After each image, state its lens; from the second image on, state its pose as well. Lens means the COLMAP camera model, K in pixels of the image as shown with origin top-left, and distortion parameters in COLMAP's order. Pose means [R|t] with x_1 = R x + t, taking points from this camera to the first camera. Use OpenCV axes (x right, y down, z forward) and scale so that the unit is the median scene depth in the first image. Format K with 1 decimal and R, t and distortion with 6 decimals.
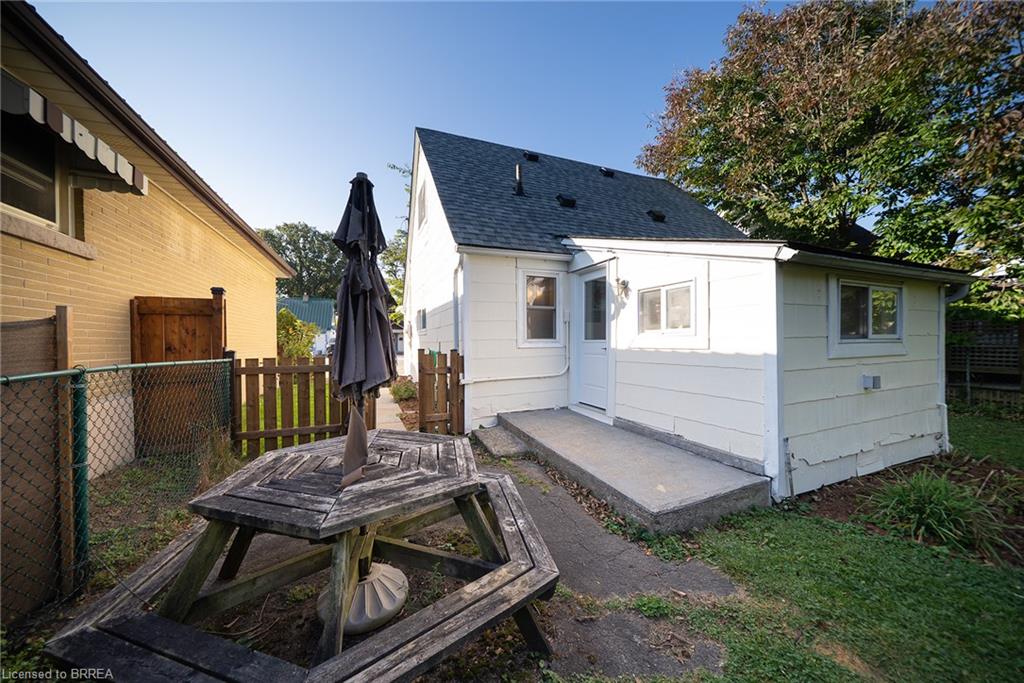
lens RADIAL K [[352.0, 0, 509.9], [0, 352.0, 346.2], [0, 0, 1]] dist [-0.007652, 0.000269]
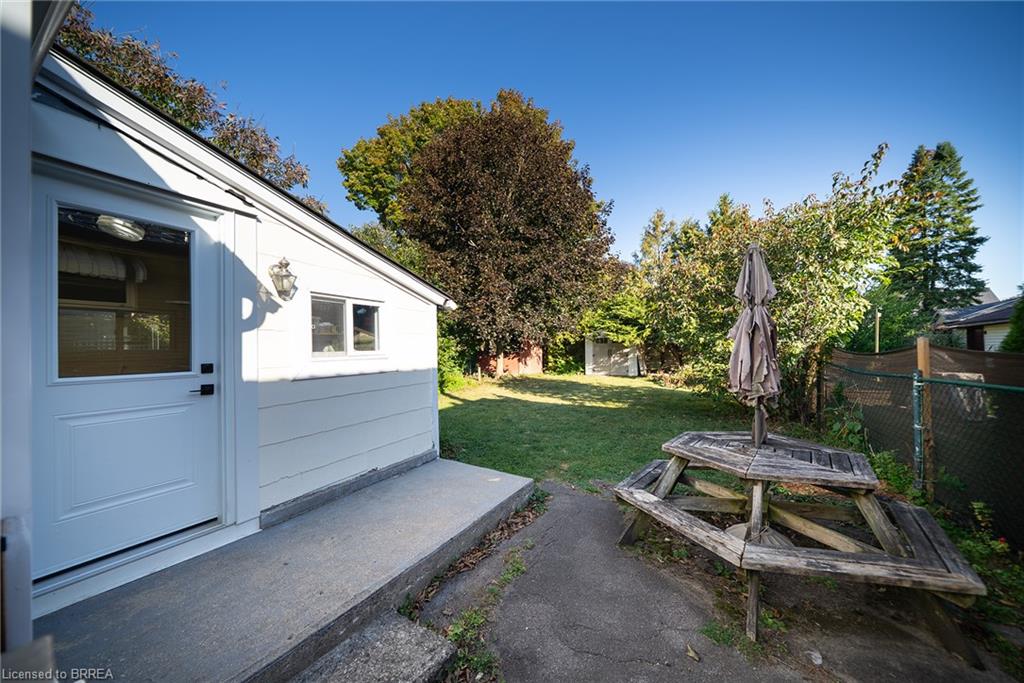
lens RADIAL K [[352.0, 0, 507.1], [0, 352.0, 345.2], [0, 0, 1]] dist [-0.007652, 0.000269]
pose [[-0.615777, 0.020140, 0.787663, -0.383375], [0.025606, 0.999657, -0.005543, -0.043894], [-0.787505, 0.016755, -0.616081, 1.106301]]
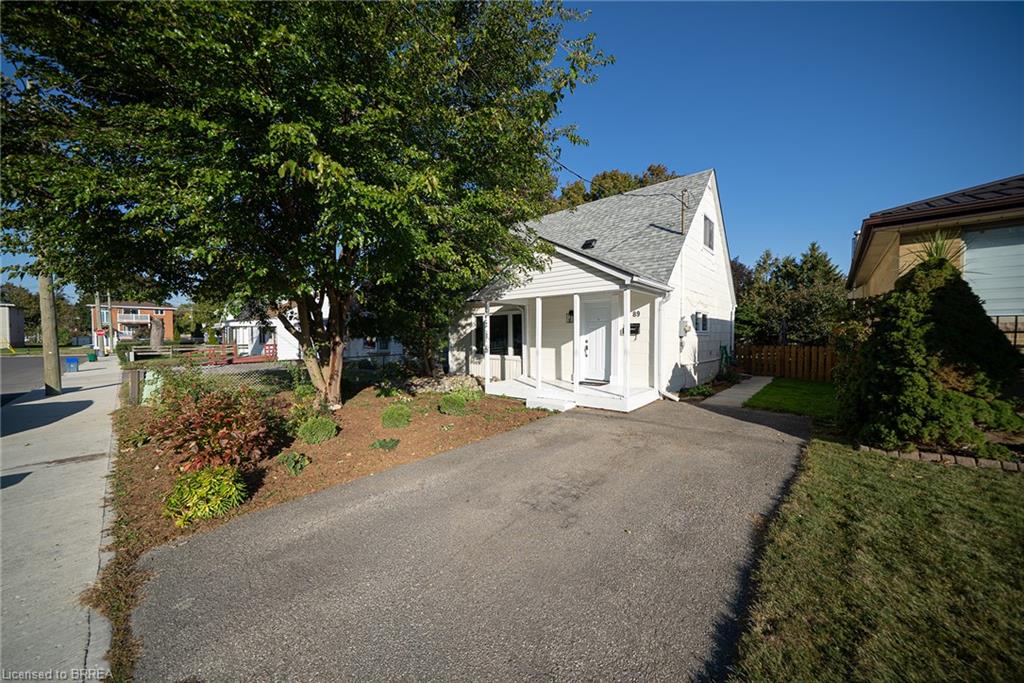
lens RADIAL K [[352.0, 0, 510.3], [0, 352.0, 341.4], [0, 0, 1]] dist [-0.007652, 0.000269]
pose [[-0.429224, -0.006486, 0.903175, -1.354691], [0.011692, 0.999851, 0.012737, -0.054006], [-0.903122, 0.016027, -0.429084, 2.886496]]
